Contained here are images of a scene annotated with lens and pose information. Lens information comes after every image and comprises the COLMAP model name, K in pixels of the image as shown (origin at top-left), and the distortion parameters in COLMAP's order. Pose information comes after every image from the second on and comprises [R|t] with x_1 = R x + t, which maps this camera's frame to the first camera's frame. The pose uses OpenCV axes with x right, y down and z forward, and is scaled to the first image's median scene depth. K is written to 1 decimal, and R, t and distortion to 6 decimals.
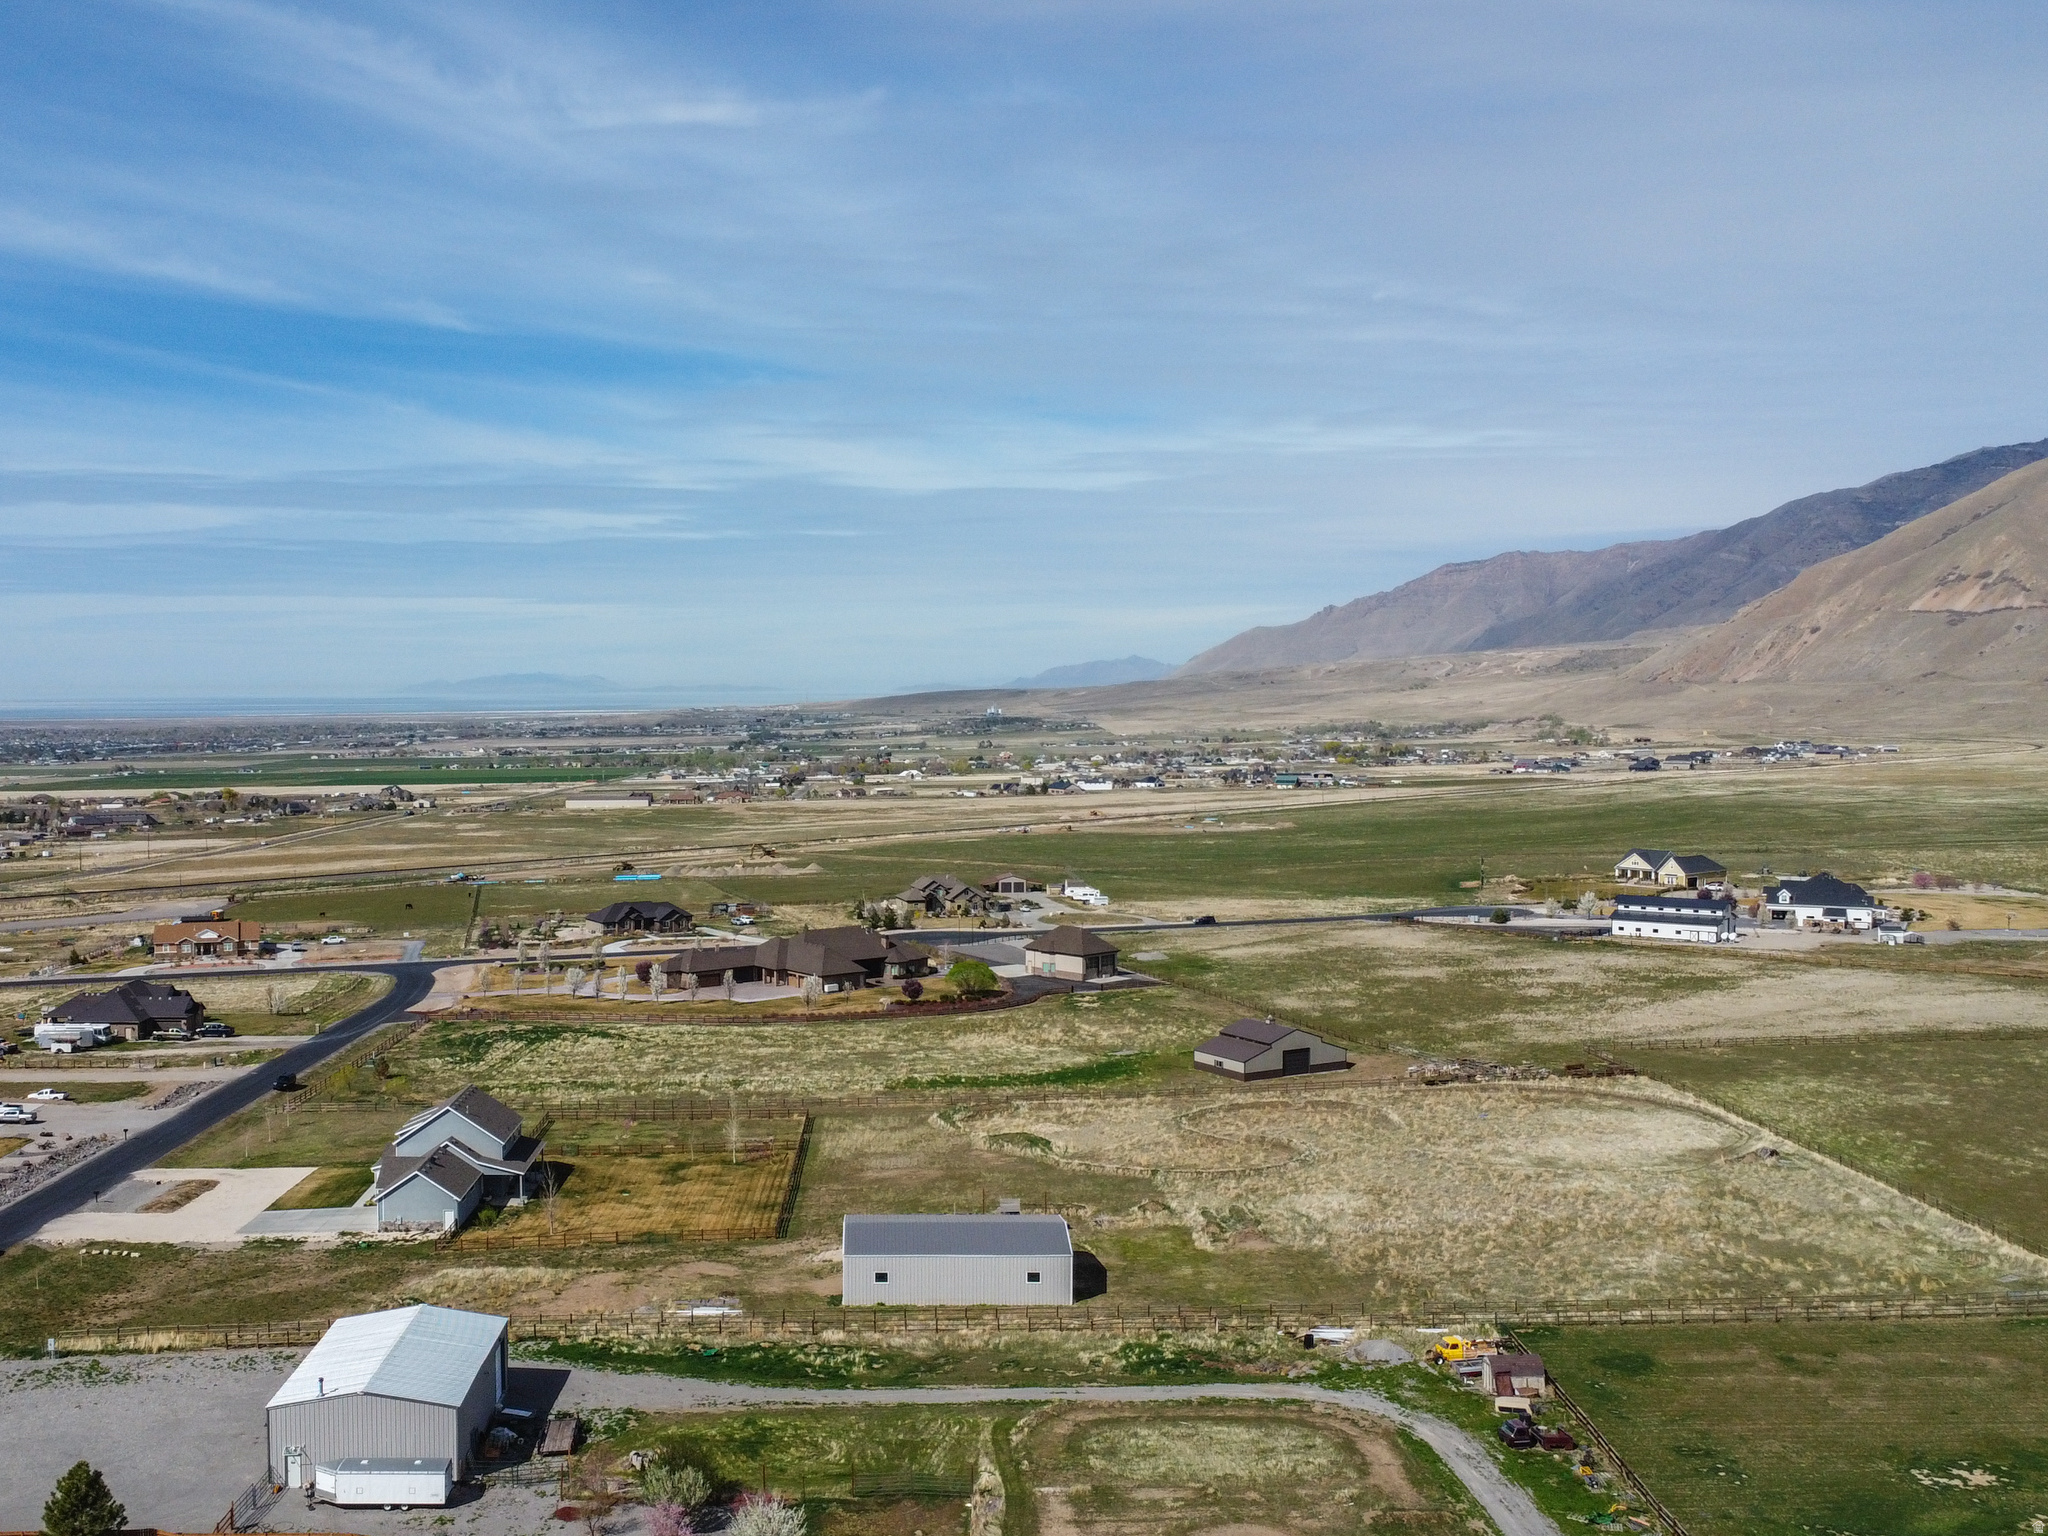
lens RADIAL K [[2039.6, 0, 837.5], [0, 2039.6, 771.4], [0, 0, 1]] dist [-0.000753, 0.011687]
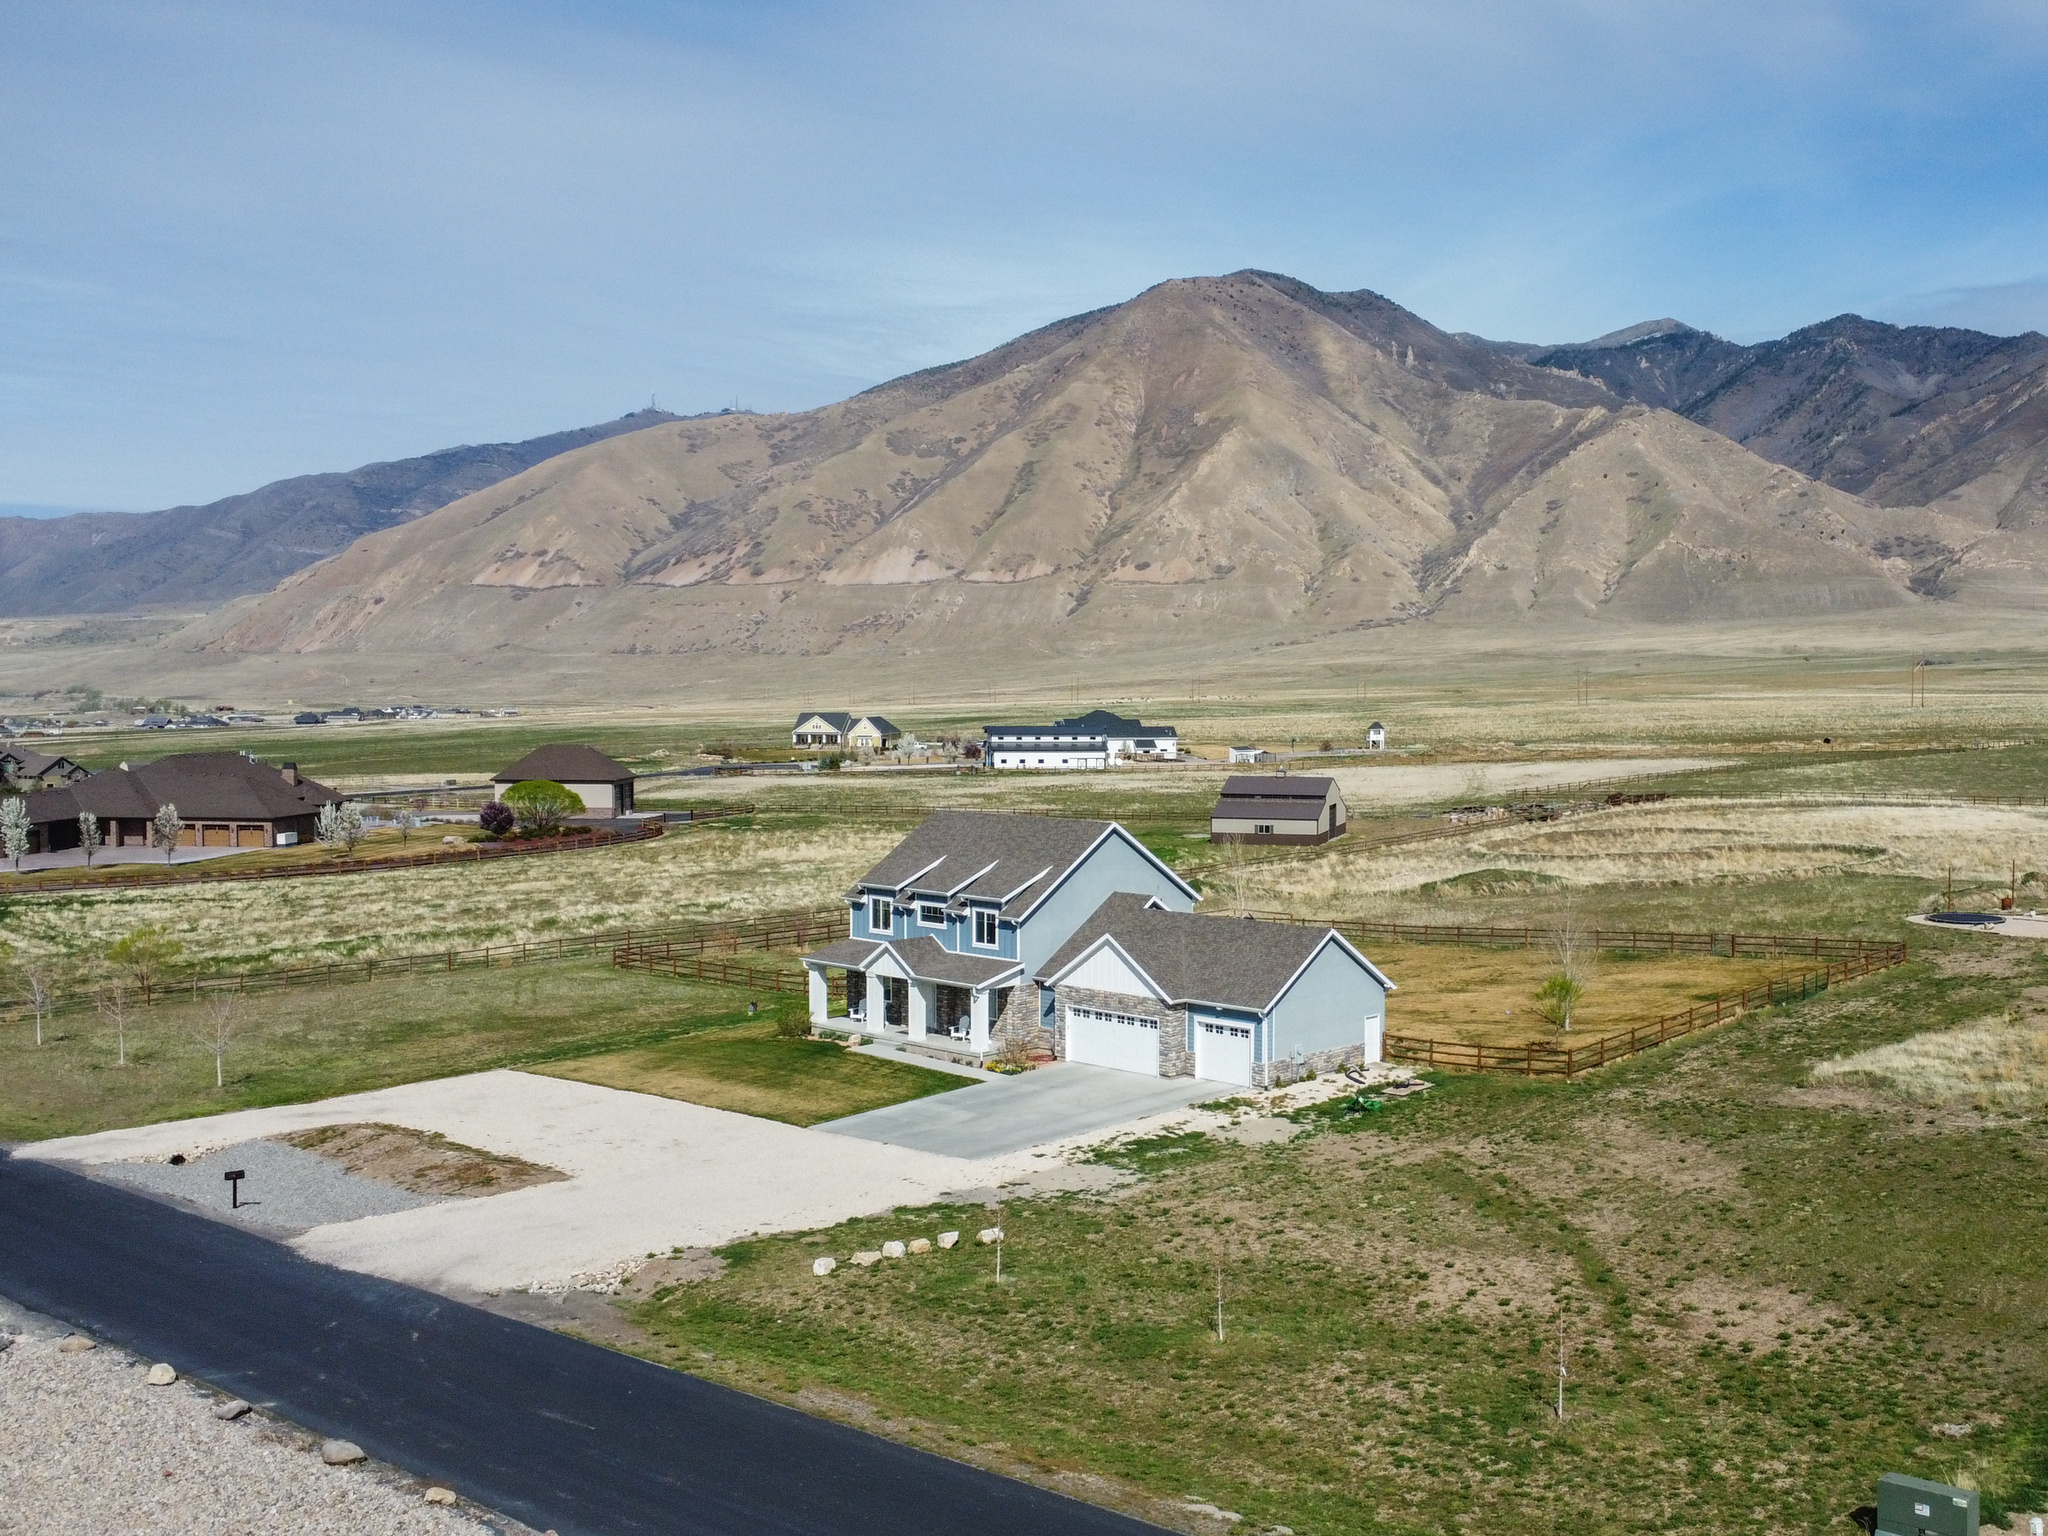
lens RADIAL K [[2079.4, 0, 1293.9], [0, 2079.4, 772.2], [0, 0, 1]] dist [0.001315, 0.015404]
pose [[0.624788, -0.025366, 0.780382, -0.325390], [0.022224, 0.999645, 0.014700, 0.094739], [-0.780478, 0.008159, 0.625130, 0.445363]]
